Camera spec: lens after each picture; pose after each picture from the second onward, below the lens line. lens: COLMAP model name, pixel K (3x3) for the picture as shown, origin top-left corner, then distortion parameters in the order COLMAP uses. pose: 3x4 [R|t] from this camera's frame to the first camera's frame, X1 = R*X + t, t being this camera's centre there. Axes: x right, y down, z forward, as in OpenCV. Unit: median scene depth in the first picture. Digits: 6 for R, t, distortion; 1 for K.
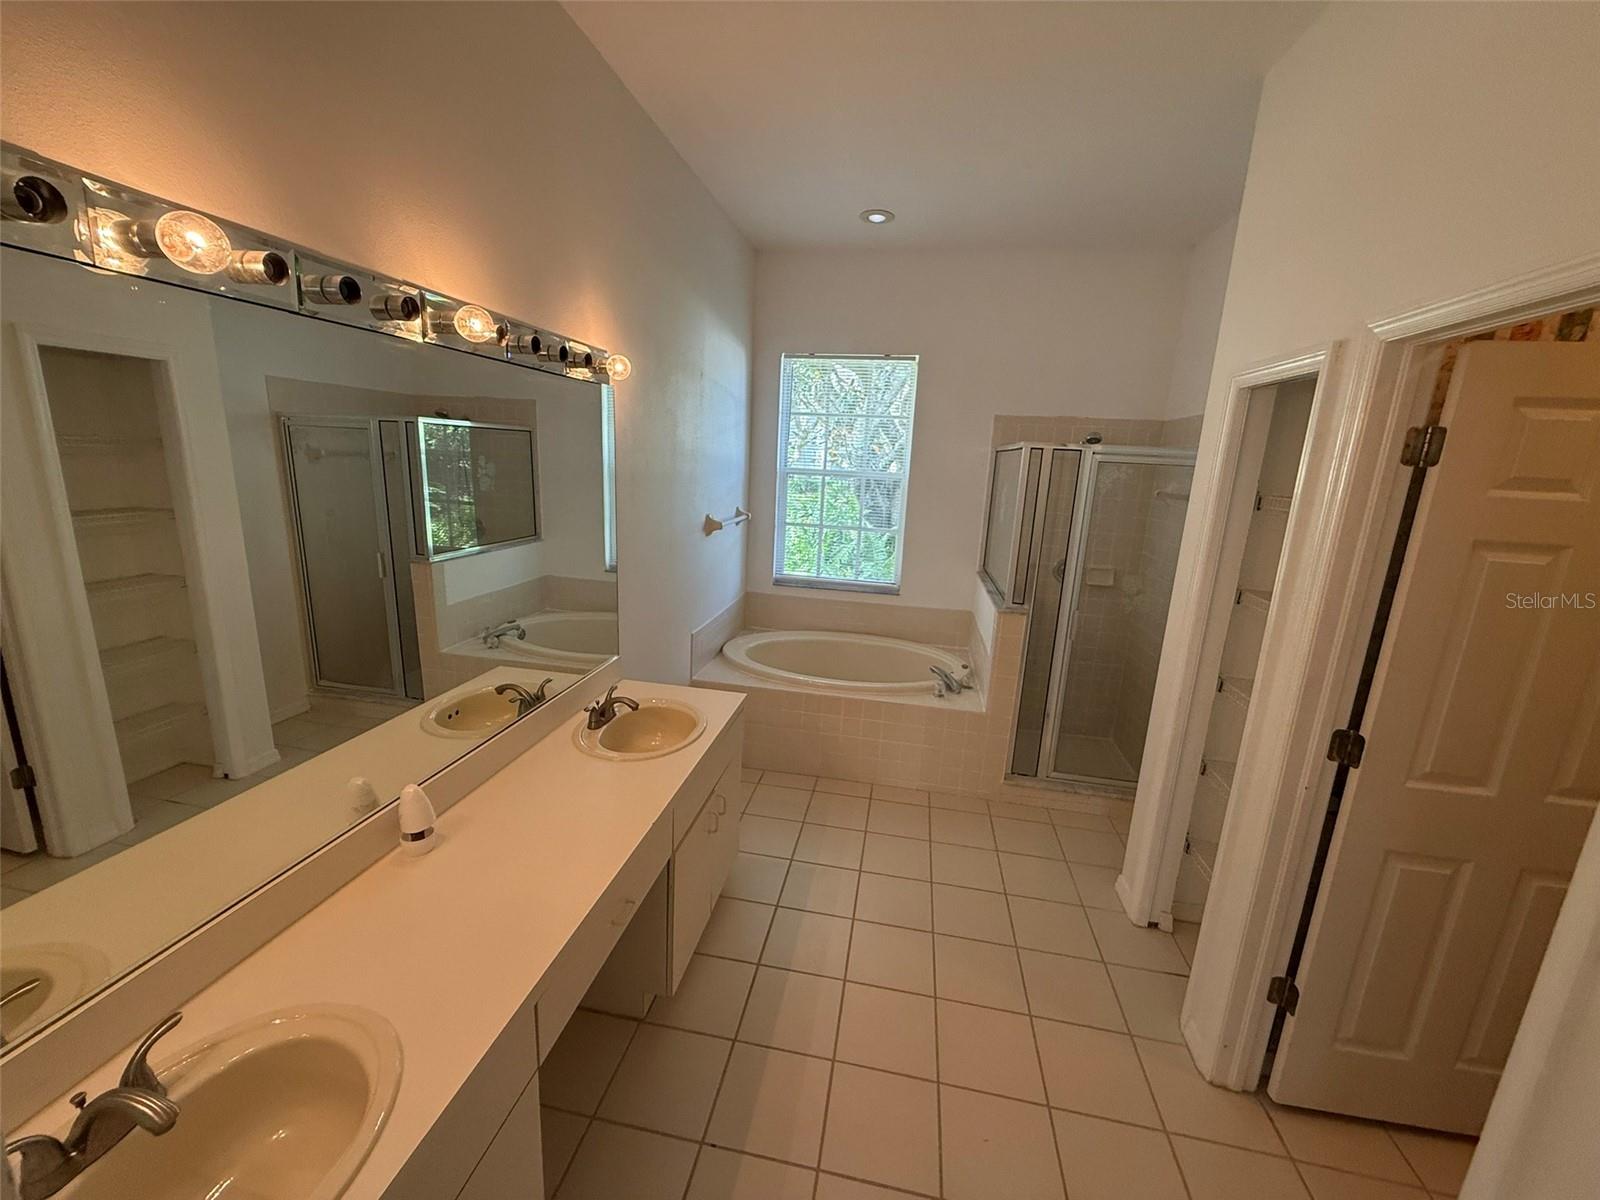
lens RADIAL K [[636.5, 0, 796.6], [0, 636.5, 595.5], [0, 0, 1]] dist [-0.000569, -0.000156]
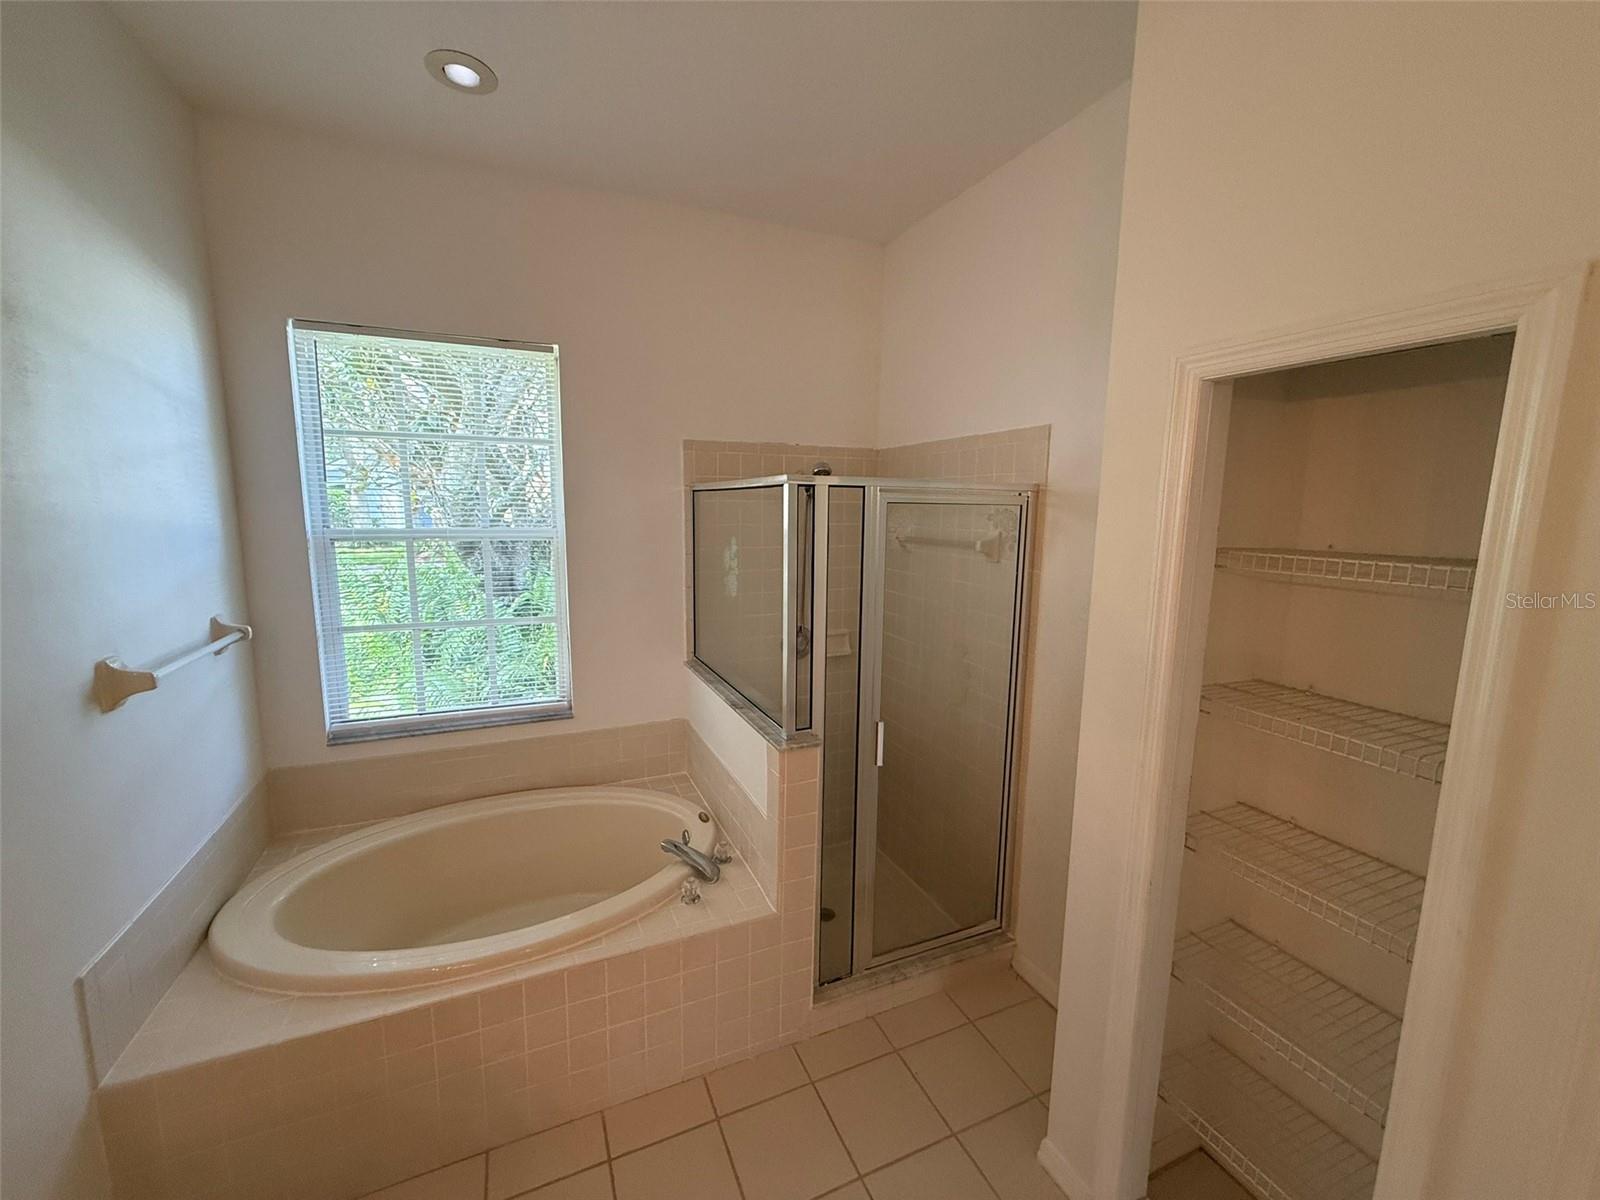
lens RADIAL K [[636.5, 0, 796.6], [0, 636.5, 595.5], [0, 0, 1]] dist [-0.000569, -0.000156]
pose [[0.824096, -0.116880, 0.554261, 0.007384], [0.148858, 0.988775, -0.012819, -0.089846], [-0.546542, 0.093070, 0.832244, 0.378202]]
